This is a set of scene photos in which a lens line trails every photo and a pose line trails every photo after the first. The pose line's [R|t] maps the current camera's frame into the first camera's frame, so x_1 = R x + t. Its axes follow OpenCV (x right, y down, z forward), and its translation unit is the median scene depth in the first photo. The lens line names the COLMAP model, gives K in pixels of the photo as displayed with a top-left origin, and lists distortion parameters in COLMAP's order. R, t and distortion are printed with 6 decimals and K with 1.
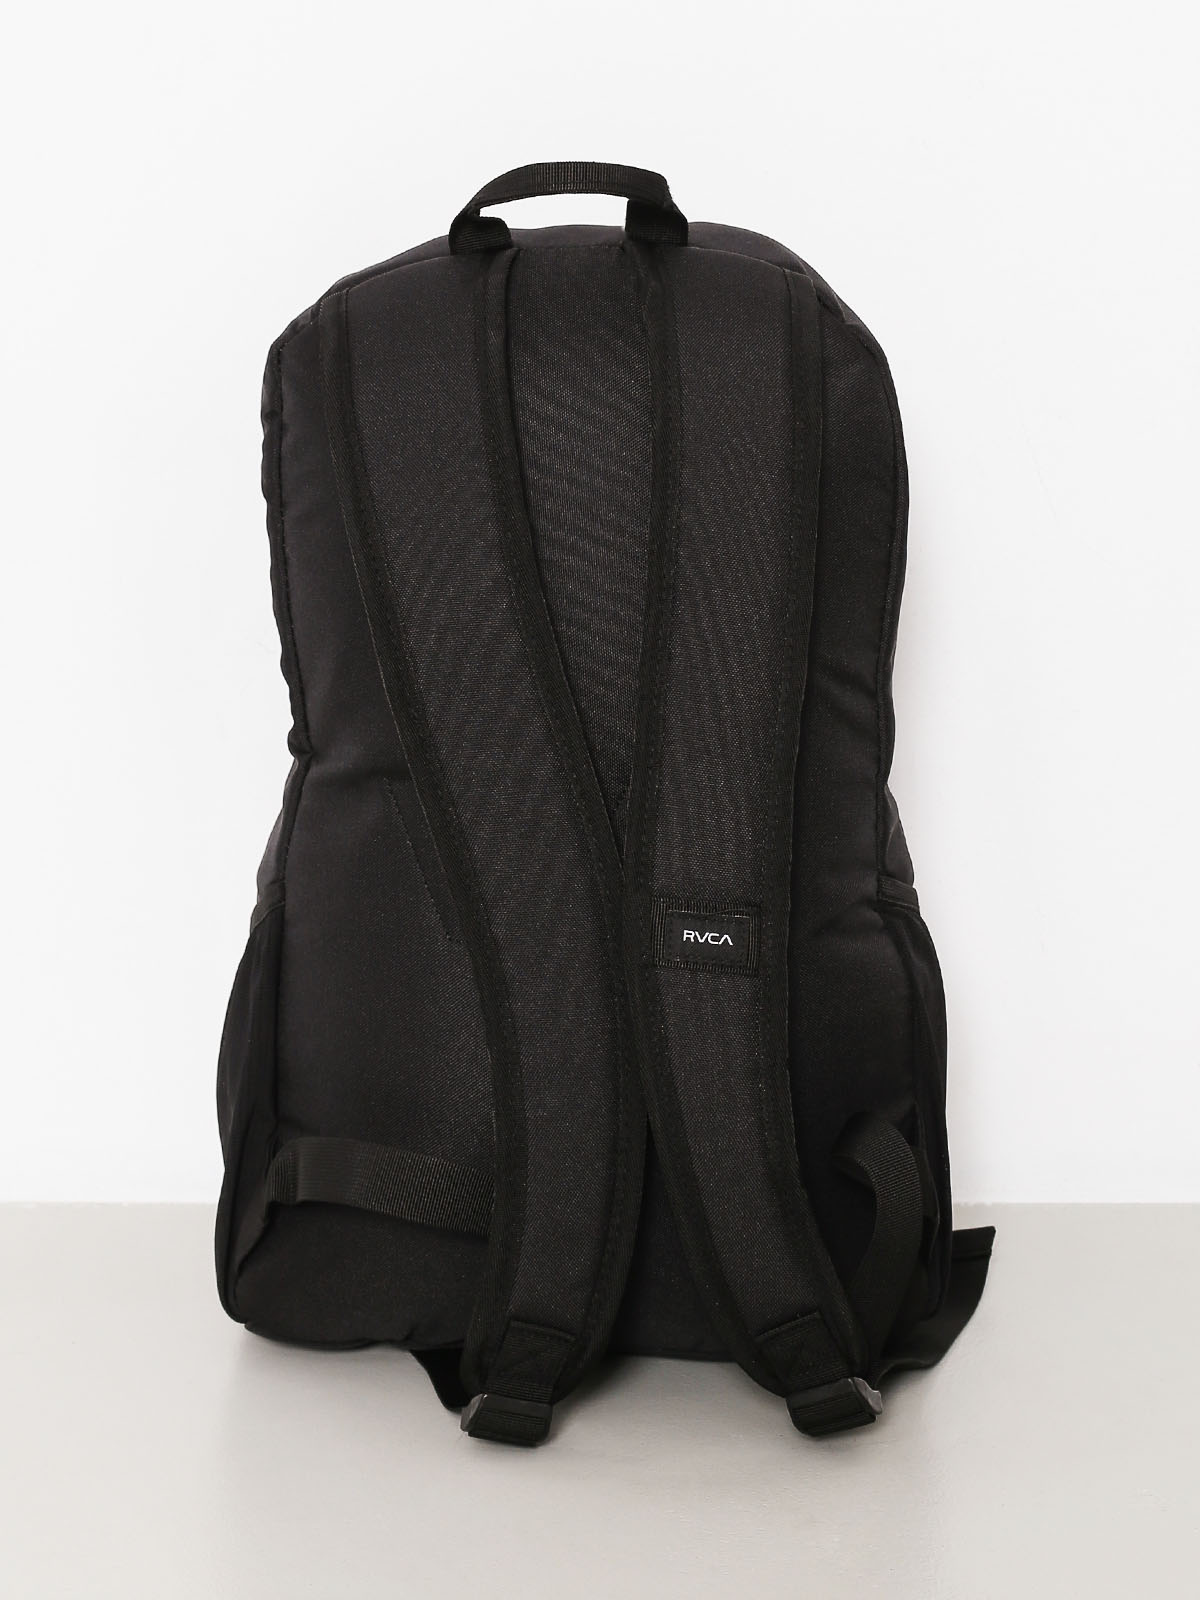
lens RADIAL K [[2237.9, 0, 600.0], [0, 2237.9, 800.0], [0, 0, 1]] dist [0.019254, 0.033621]
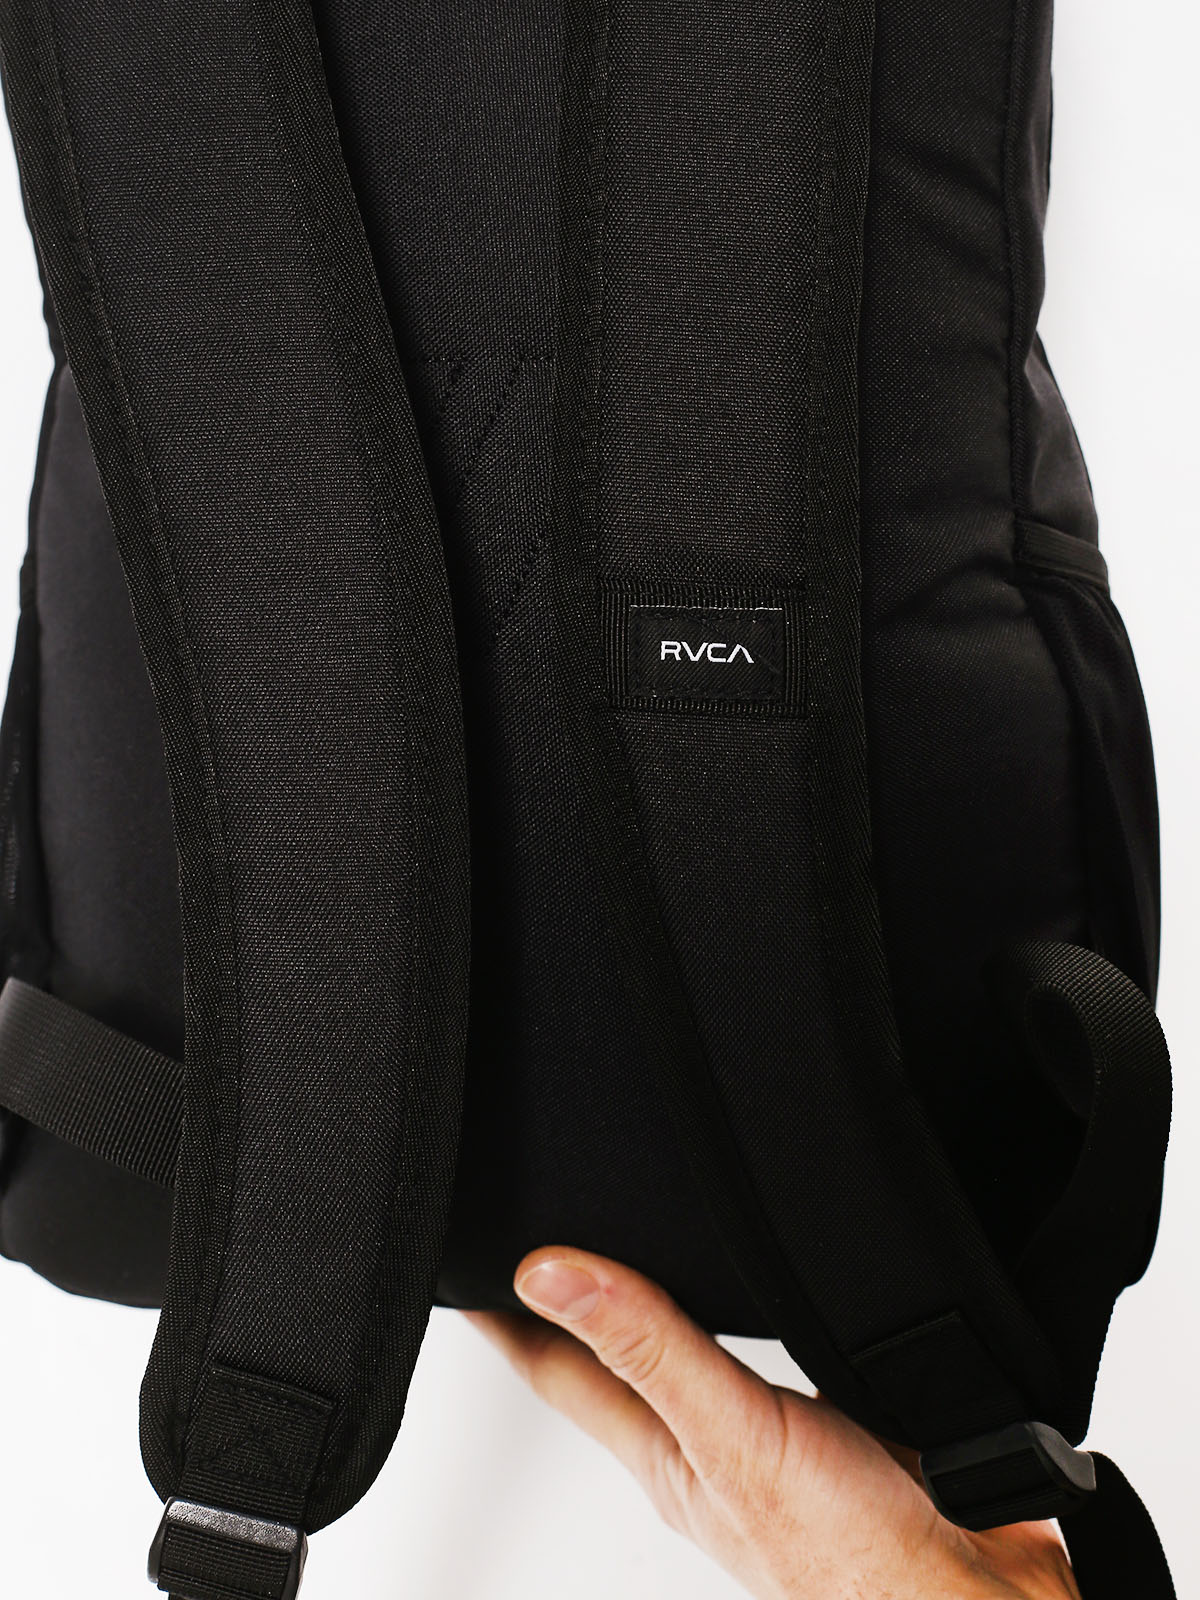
lens RADIAL K [[2256.5, 0, 600.0], [0, 2256.5, 800.0], [0, 0, 1]] dist [-0.114988, 0.059958]
pose [[0.978556, -0.047970, -0.200315, 0.131820], [0.056219, 0.997780, 0.035694, 0.076452], [0.198159, -0.046190, 0.979081, 0.447973]]
